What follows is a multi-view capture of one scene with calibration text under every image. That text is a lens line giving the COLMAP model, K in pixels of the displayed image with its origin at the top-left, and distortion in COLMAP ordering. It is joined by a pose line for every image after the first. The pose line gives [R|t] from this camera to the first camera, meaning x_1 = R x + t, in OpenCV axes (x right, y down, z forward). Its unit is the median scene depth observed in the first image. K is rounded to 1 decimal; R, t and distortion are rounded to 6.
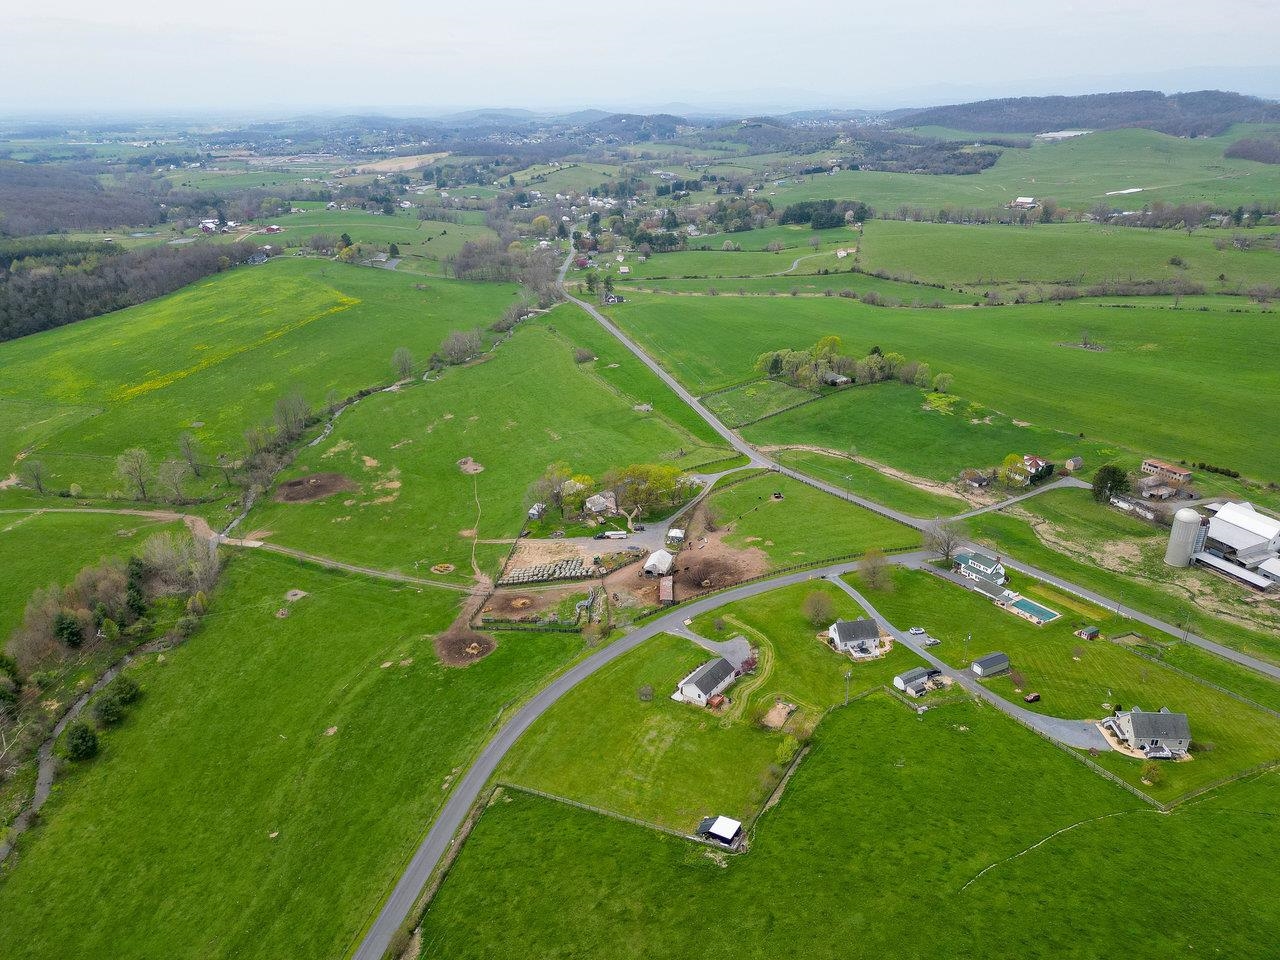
lens RADIAL K [[892.1, 0, 640.0], [0, 892.1, 480.0], [0, 0, 1]] dist [0.092374, -0.069113]
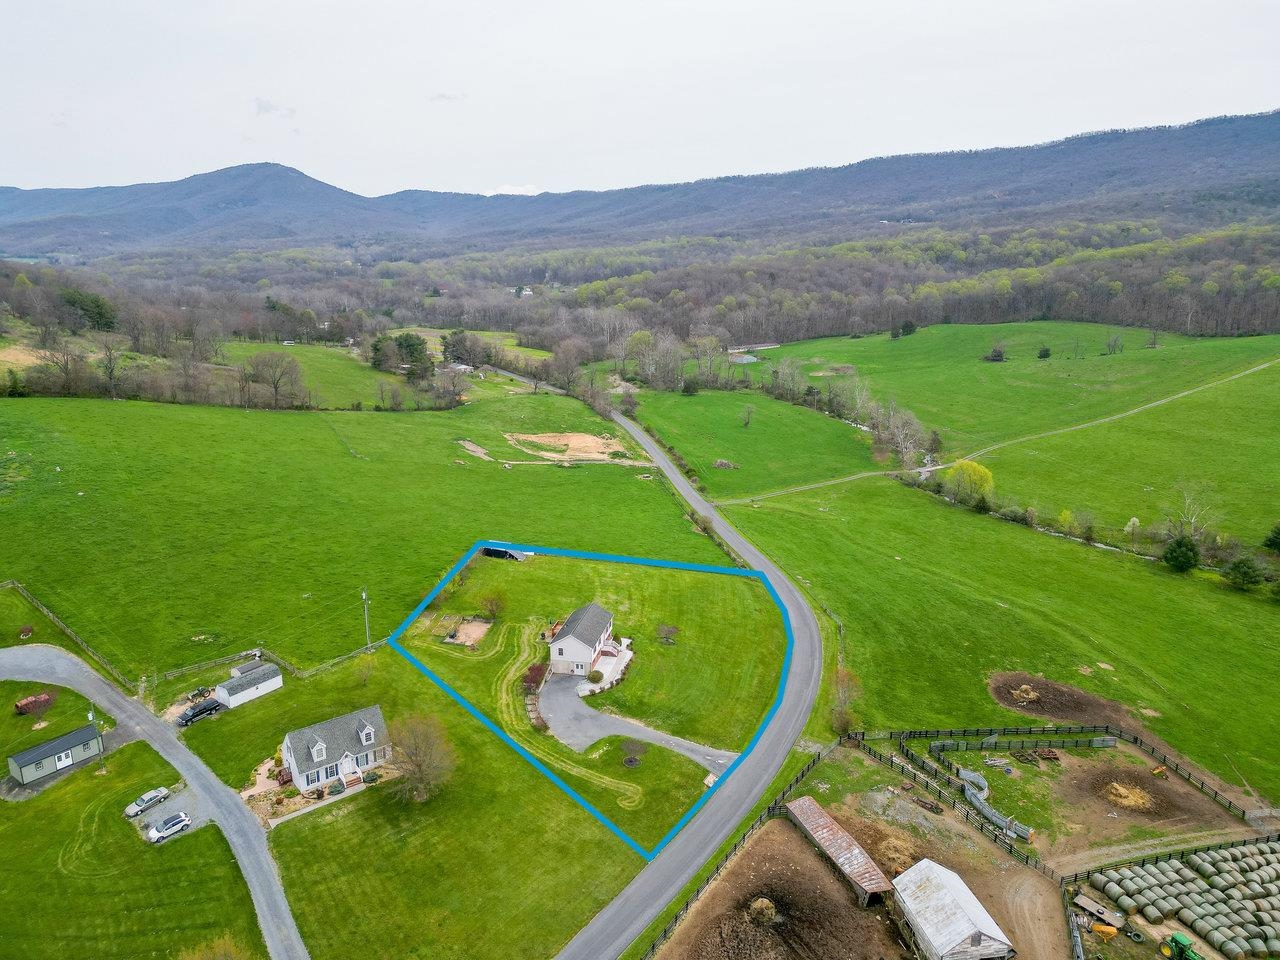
lens RADIAL K [[892.1, 0, 640.0], [0, 892.1, 480.0], [0, 0, 1]] dist [0.092374, -0.069113]
pose [[-0.902990, 0.130988, -0.409209, 0.253990], [-0.141898, 0.808045, 0.571777, -0.215413], [0.405555, 0.574374, -0.711069, 1.236119]]
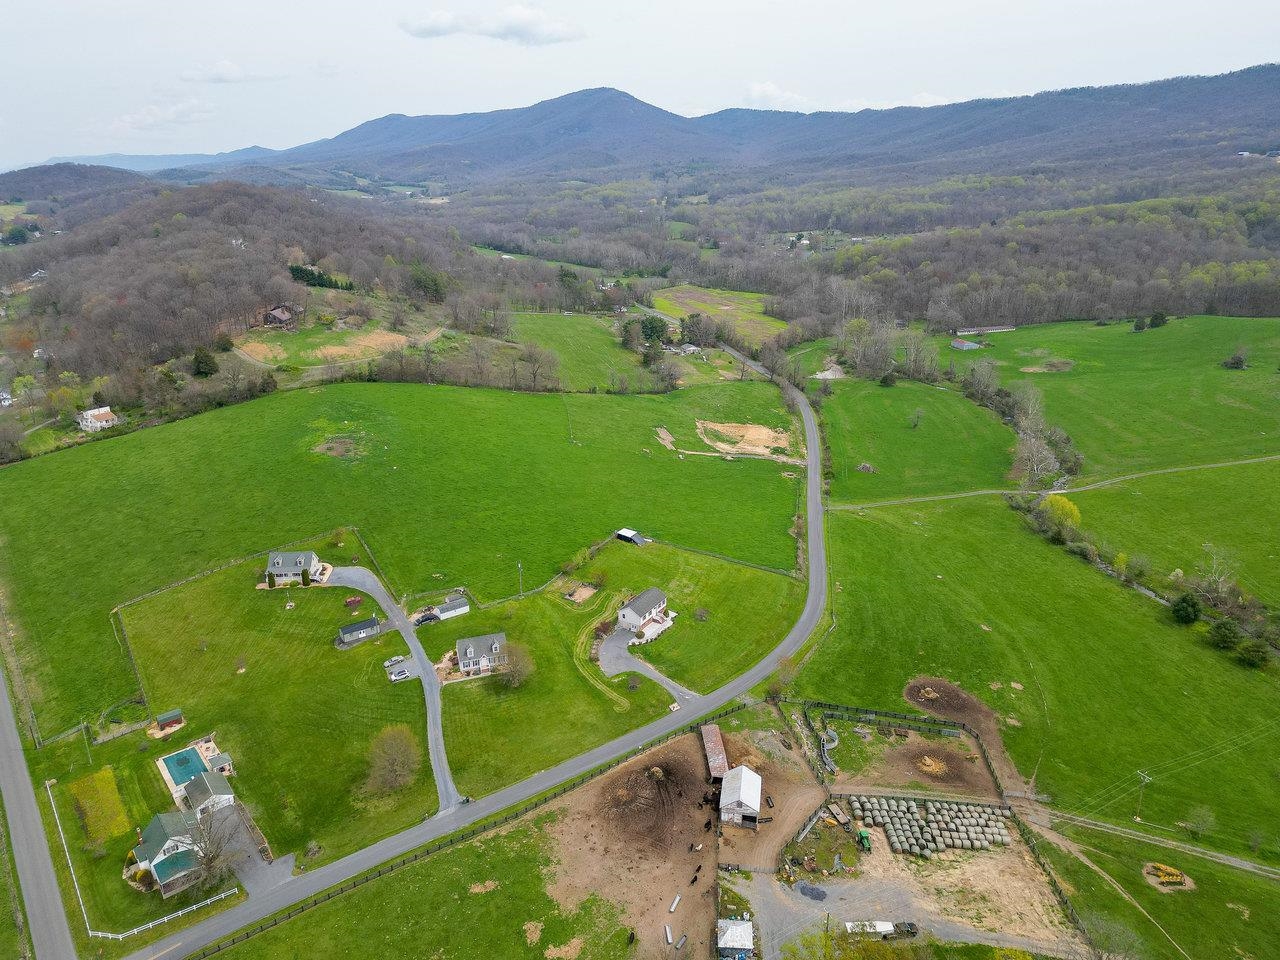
lens RADIAL K [[892.1, 0, 640.0], [0, 892.1, 480.0], [0, 0, 1]] dist [0.092374, -0.069113]
pose [[-0.994279, 0.058857, -0.089131, 0.143386], [-0.015801, 0.744250, 0.667715, -0.512442], [0.105635, 0.665303, -0.739062, 1.461851]]
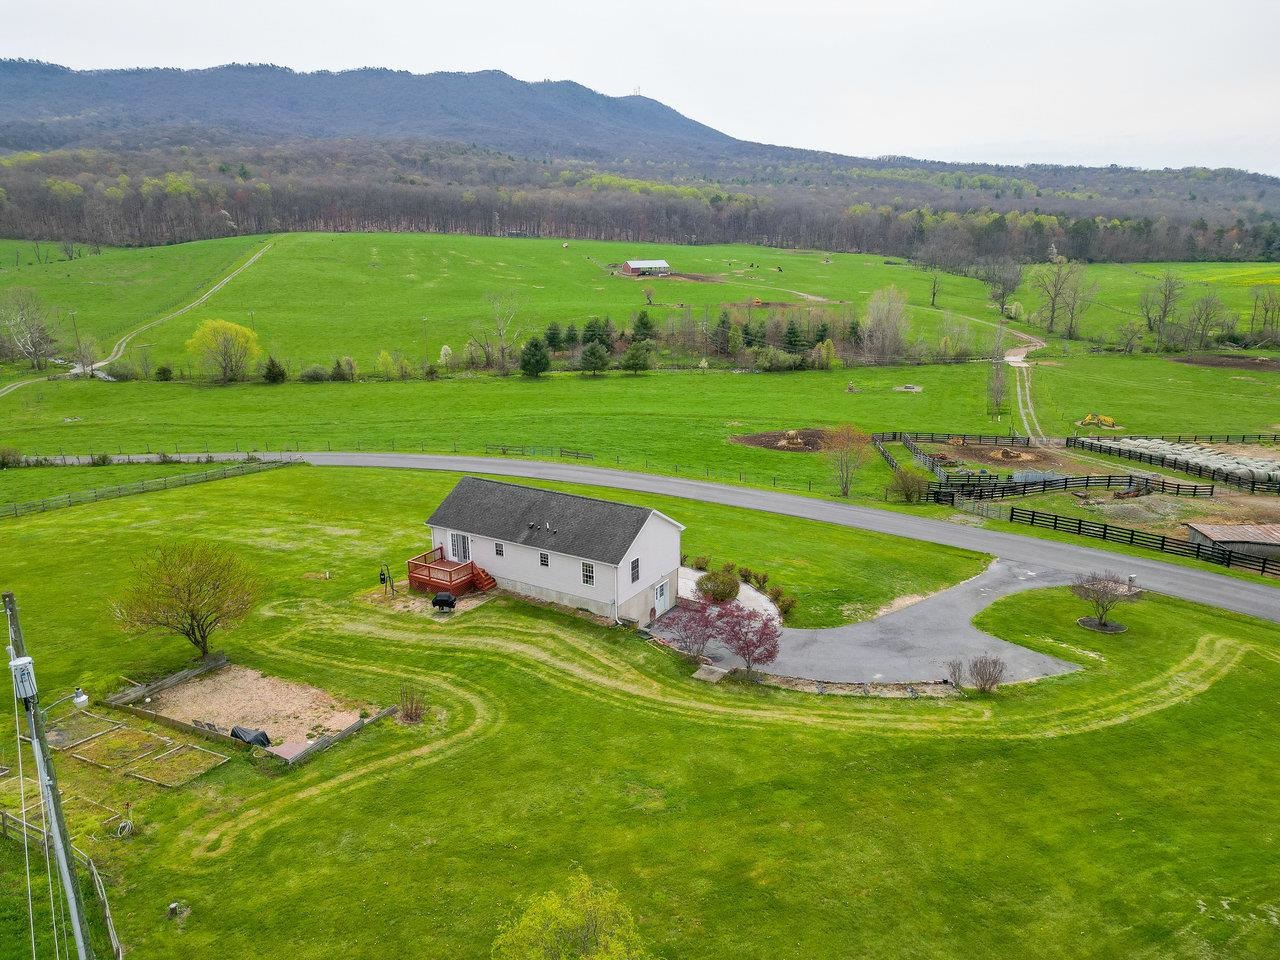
lens RADIAL K [[892.1, 0, 640.0], [0, 892.1, 480.0], [0, 0, 1]] dist [0.092374, -0.069113]
pose [[0.095775, 0.288675, -0.952625, 0.260408], [-0.380056, 0.895125, 0.233041, 0.127744], [0.919992, 0.339731, 0.195443, 0.846050]]
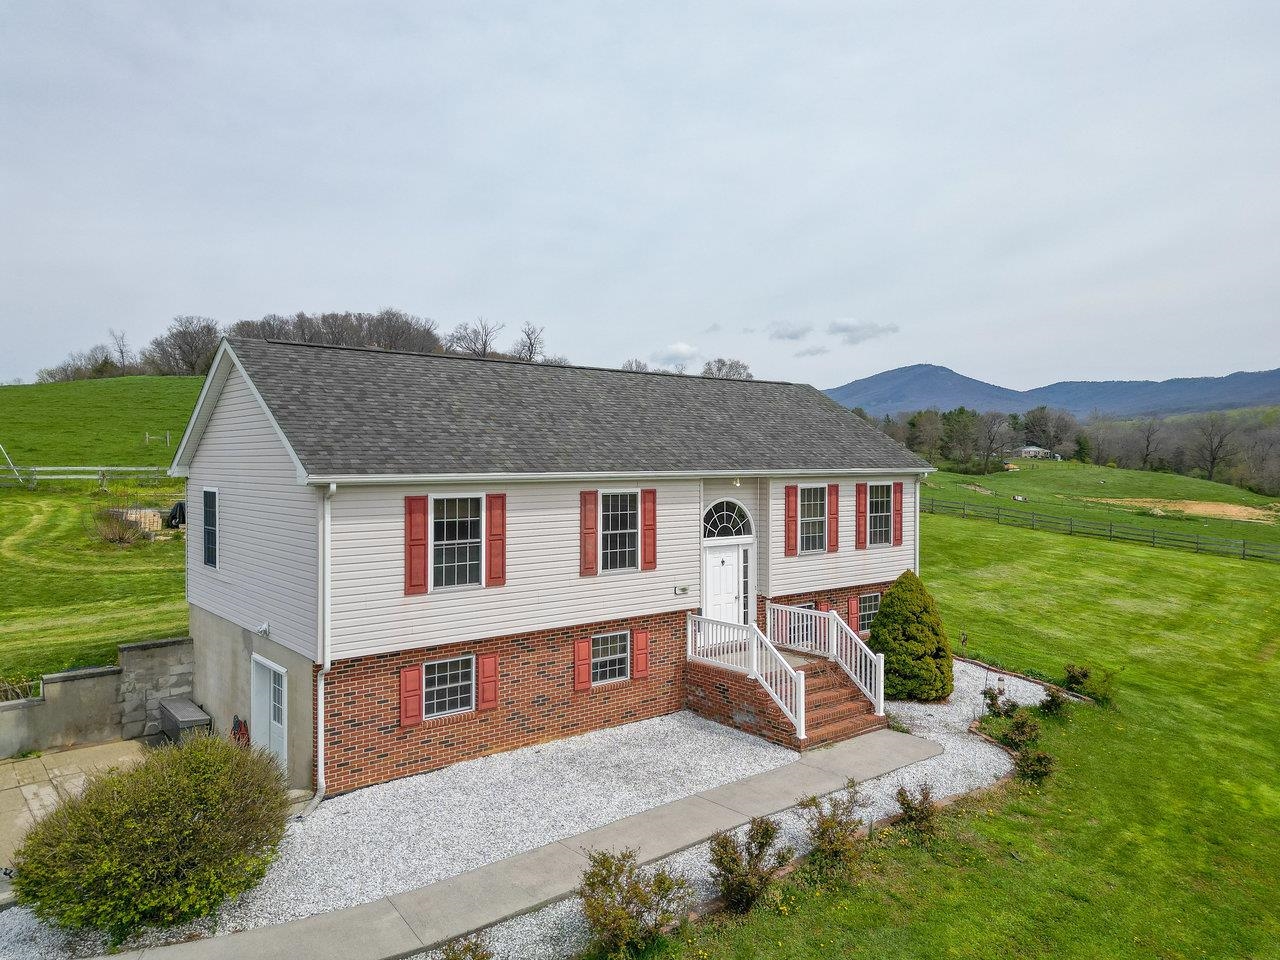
lens RADIAL K [[903.4, 0, 640.0], [0, 903.4, 480.0], [0, 0, 1]] dist [0.054343, -0.009116]
pose [[-0.972610, 0.011920, 0.232139, 0.045899], [0.105168, 0.913186, 0.393740, 0.165308], [-0.207293, 0.407369, -0.889427, 0.934197]]
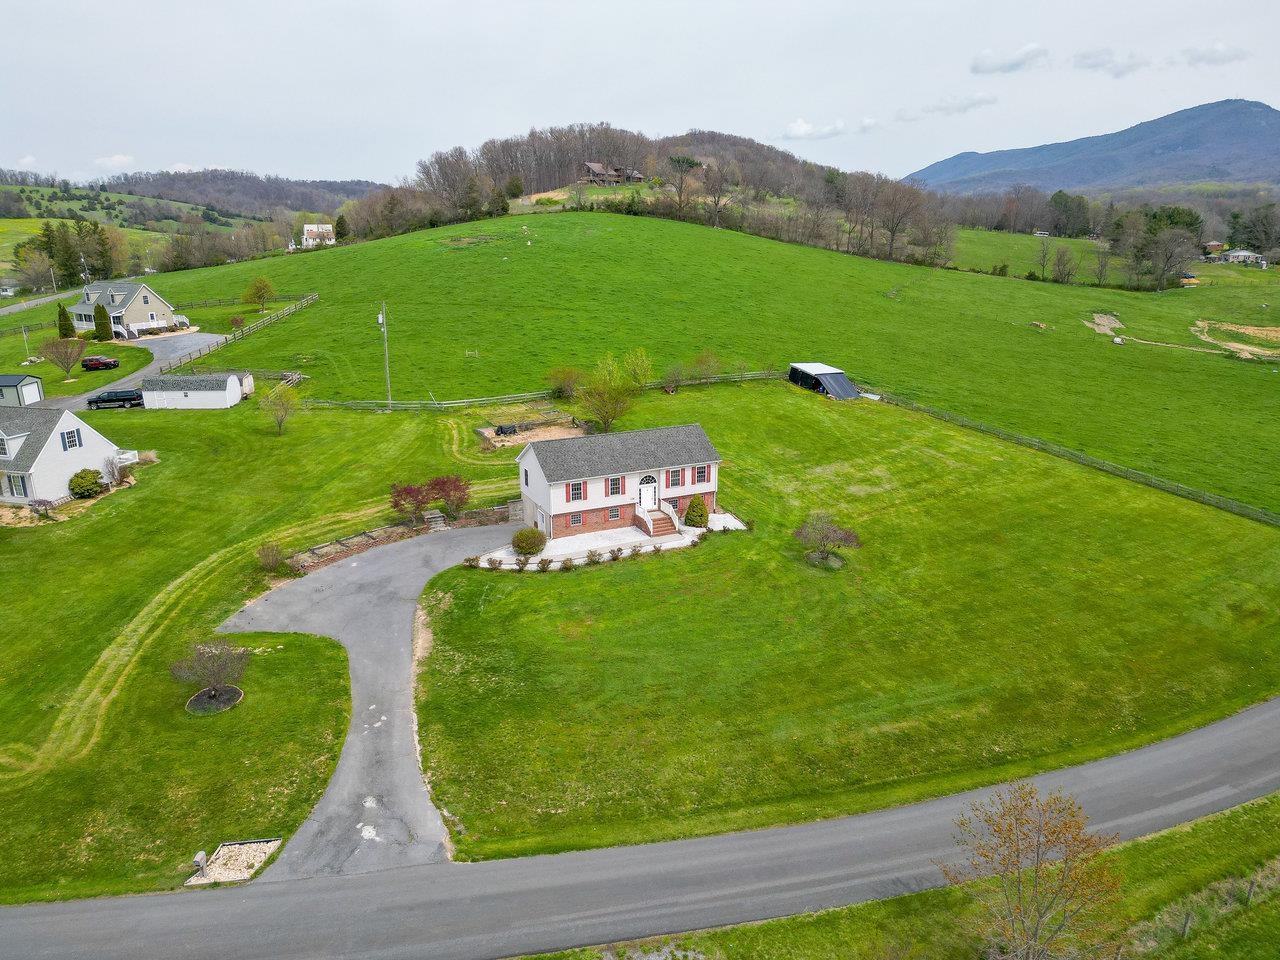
lens RADIAL K [[892.1, 0, 640.0], [0, 892.1, 480.0], [0, 0, 1]] dist [0.092374, -0.069113]
pose [[-0.887389, -0.103293, 0.449301, -0.055999], [0.198815, 0.793554, 0.575104, 0.049109], [-0.415949, 0.599668, -0.683655, 1.049245]]
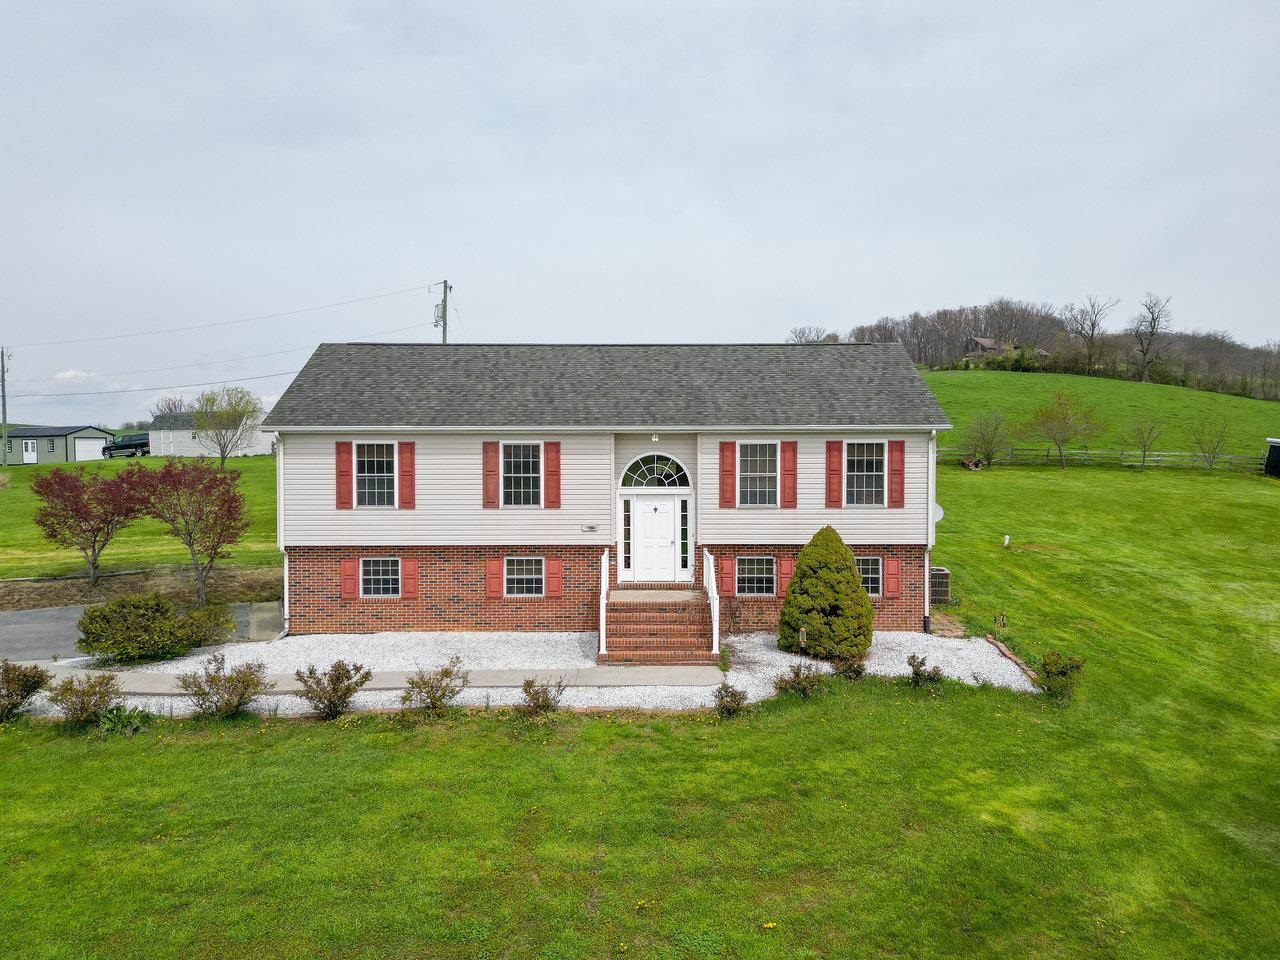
lens RADIAL K [[903.4, 0, 640.0], [0, 903.4, 480.0], [0, 0, 1]] dist [0.054343, -0.009116]
pose [[-0.608077, -0.001636, 0.793877, -0.001804], [0.318466, 0.915507, 0.245819, 0.176486], [-0.727201, 0.402300, -0.556177, 0.917952]]
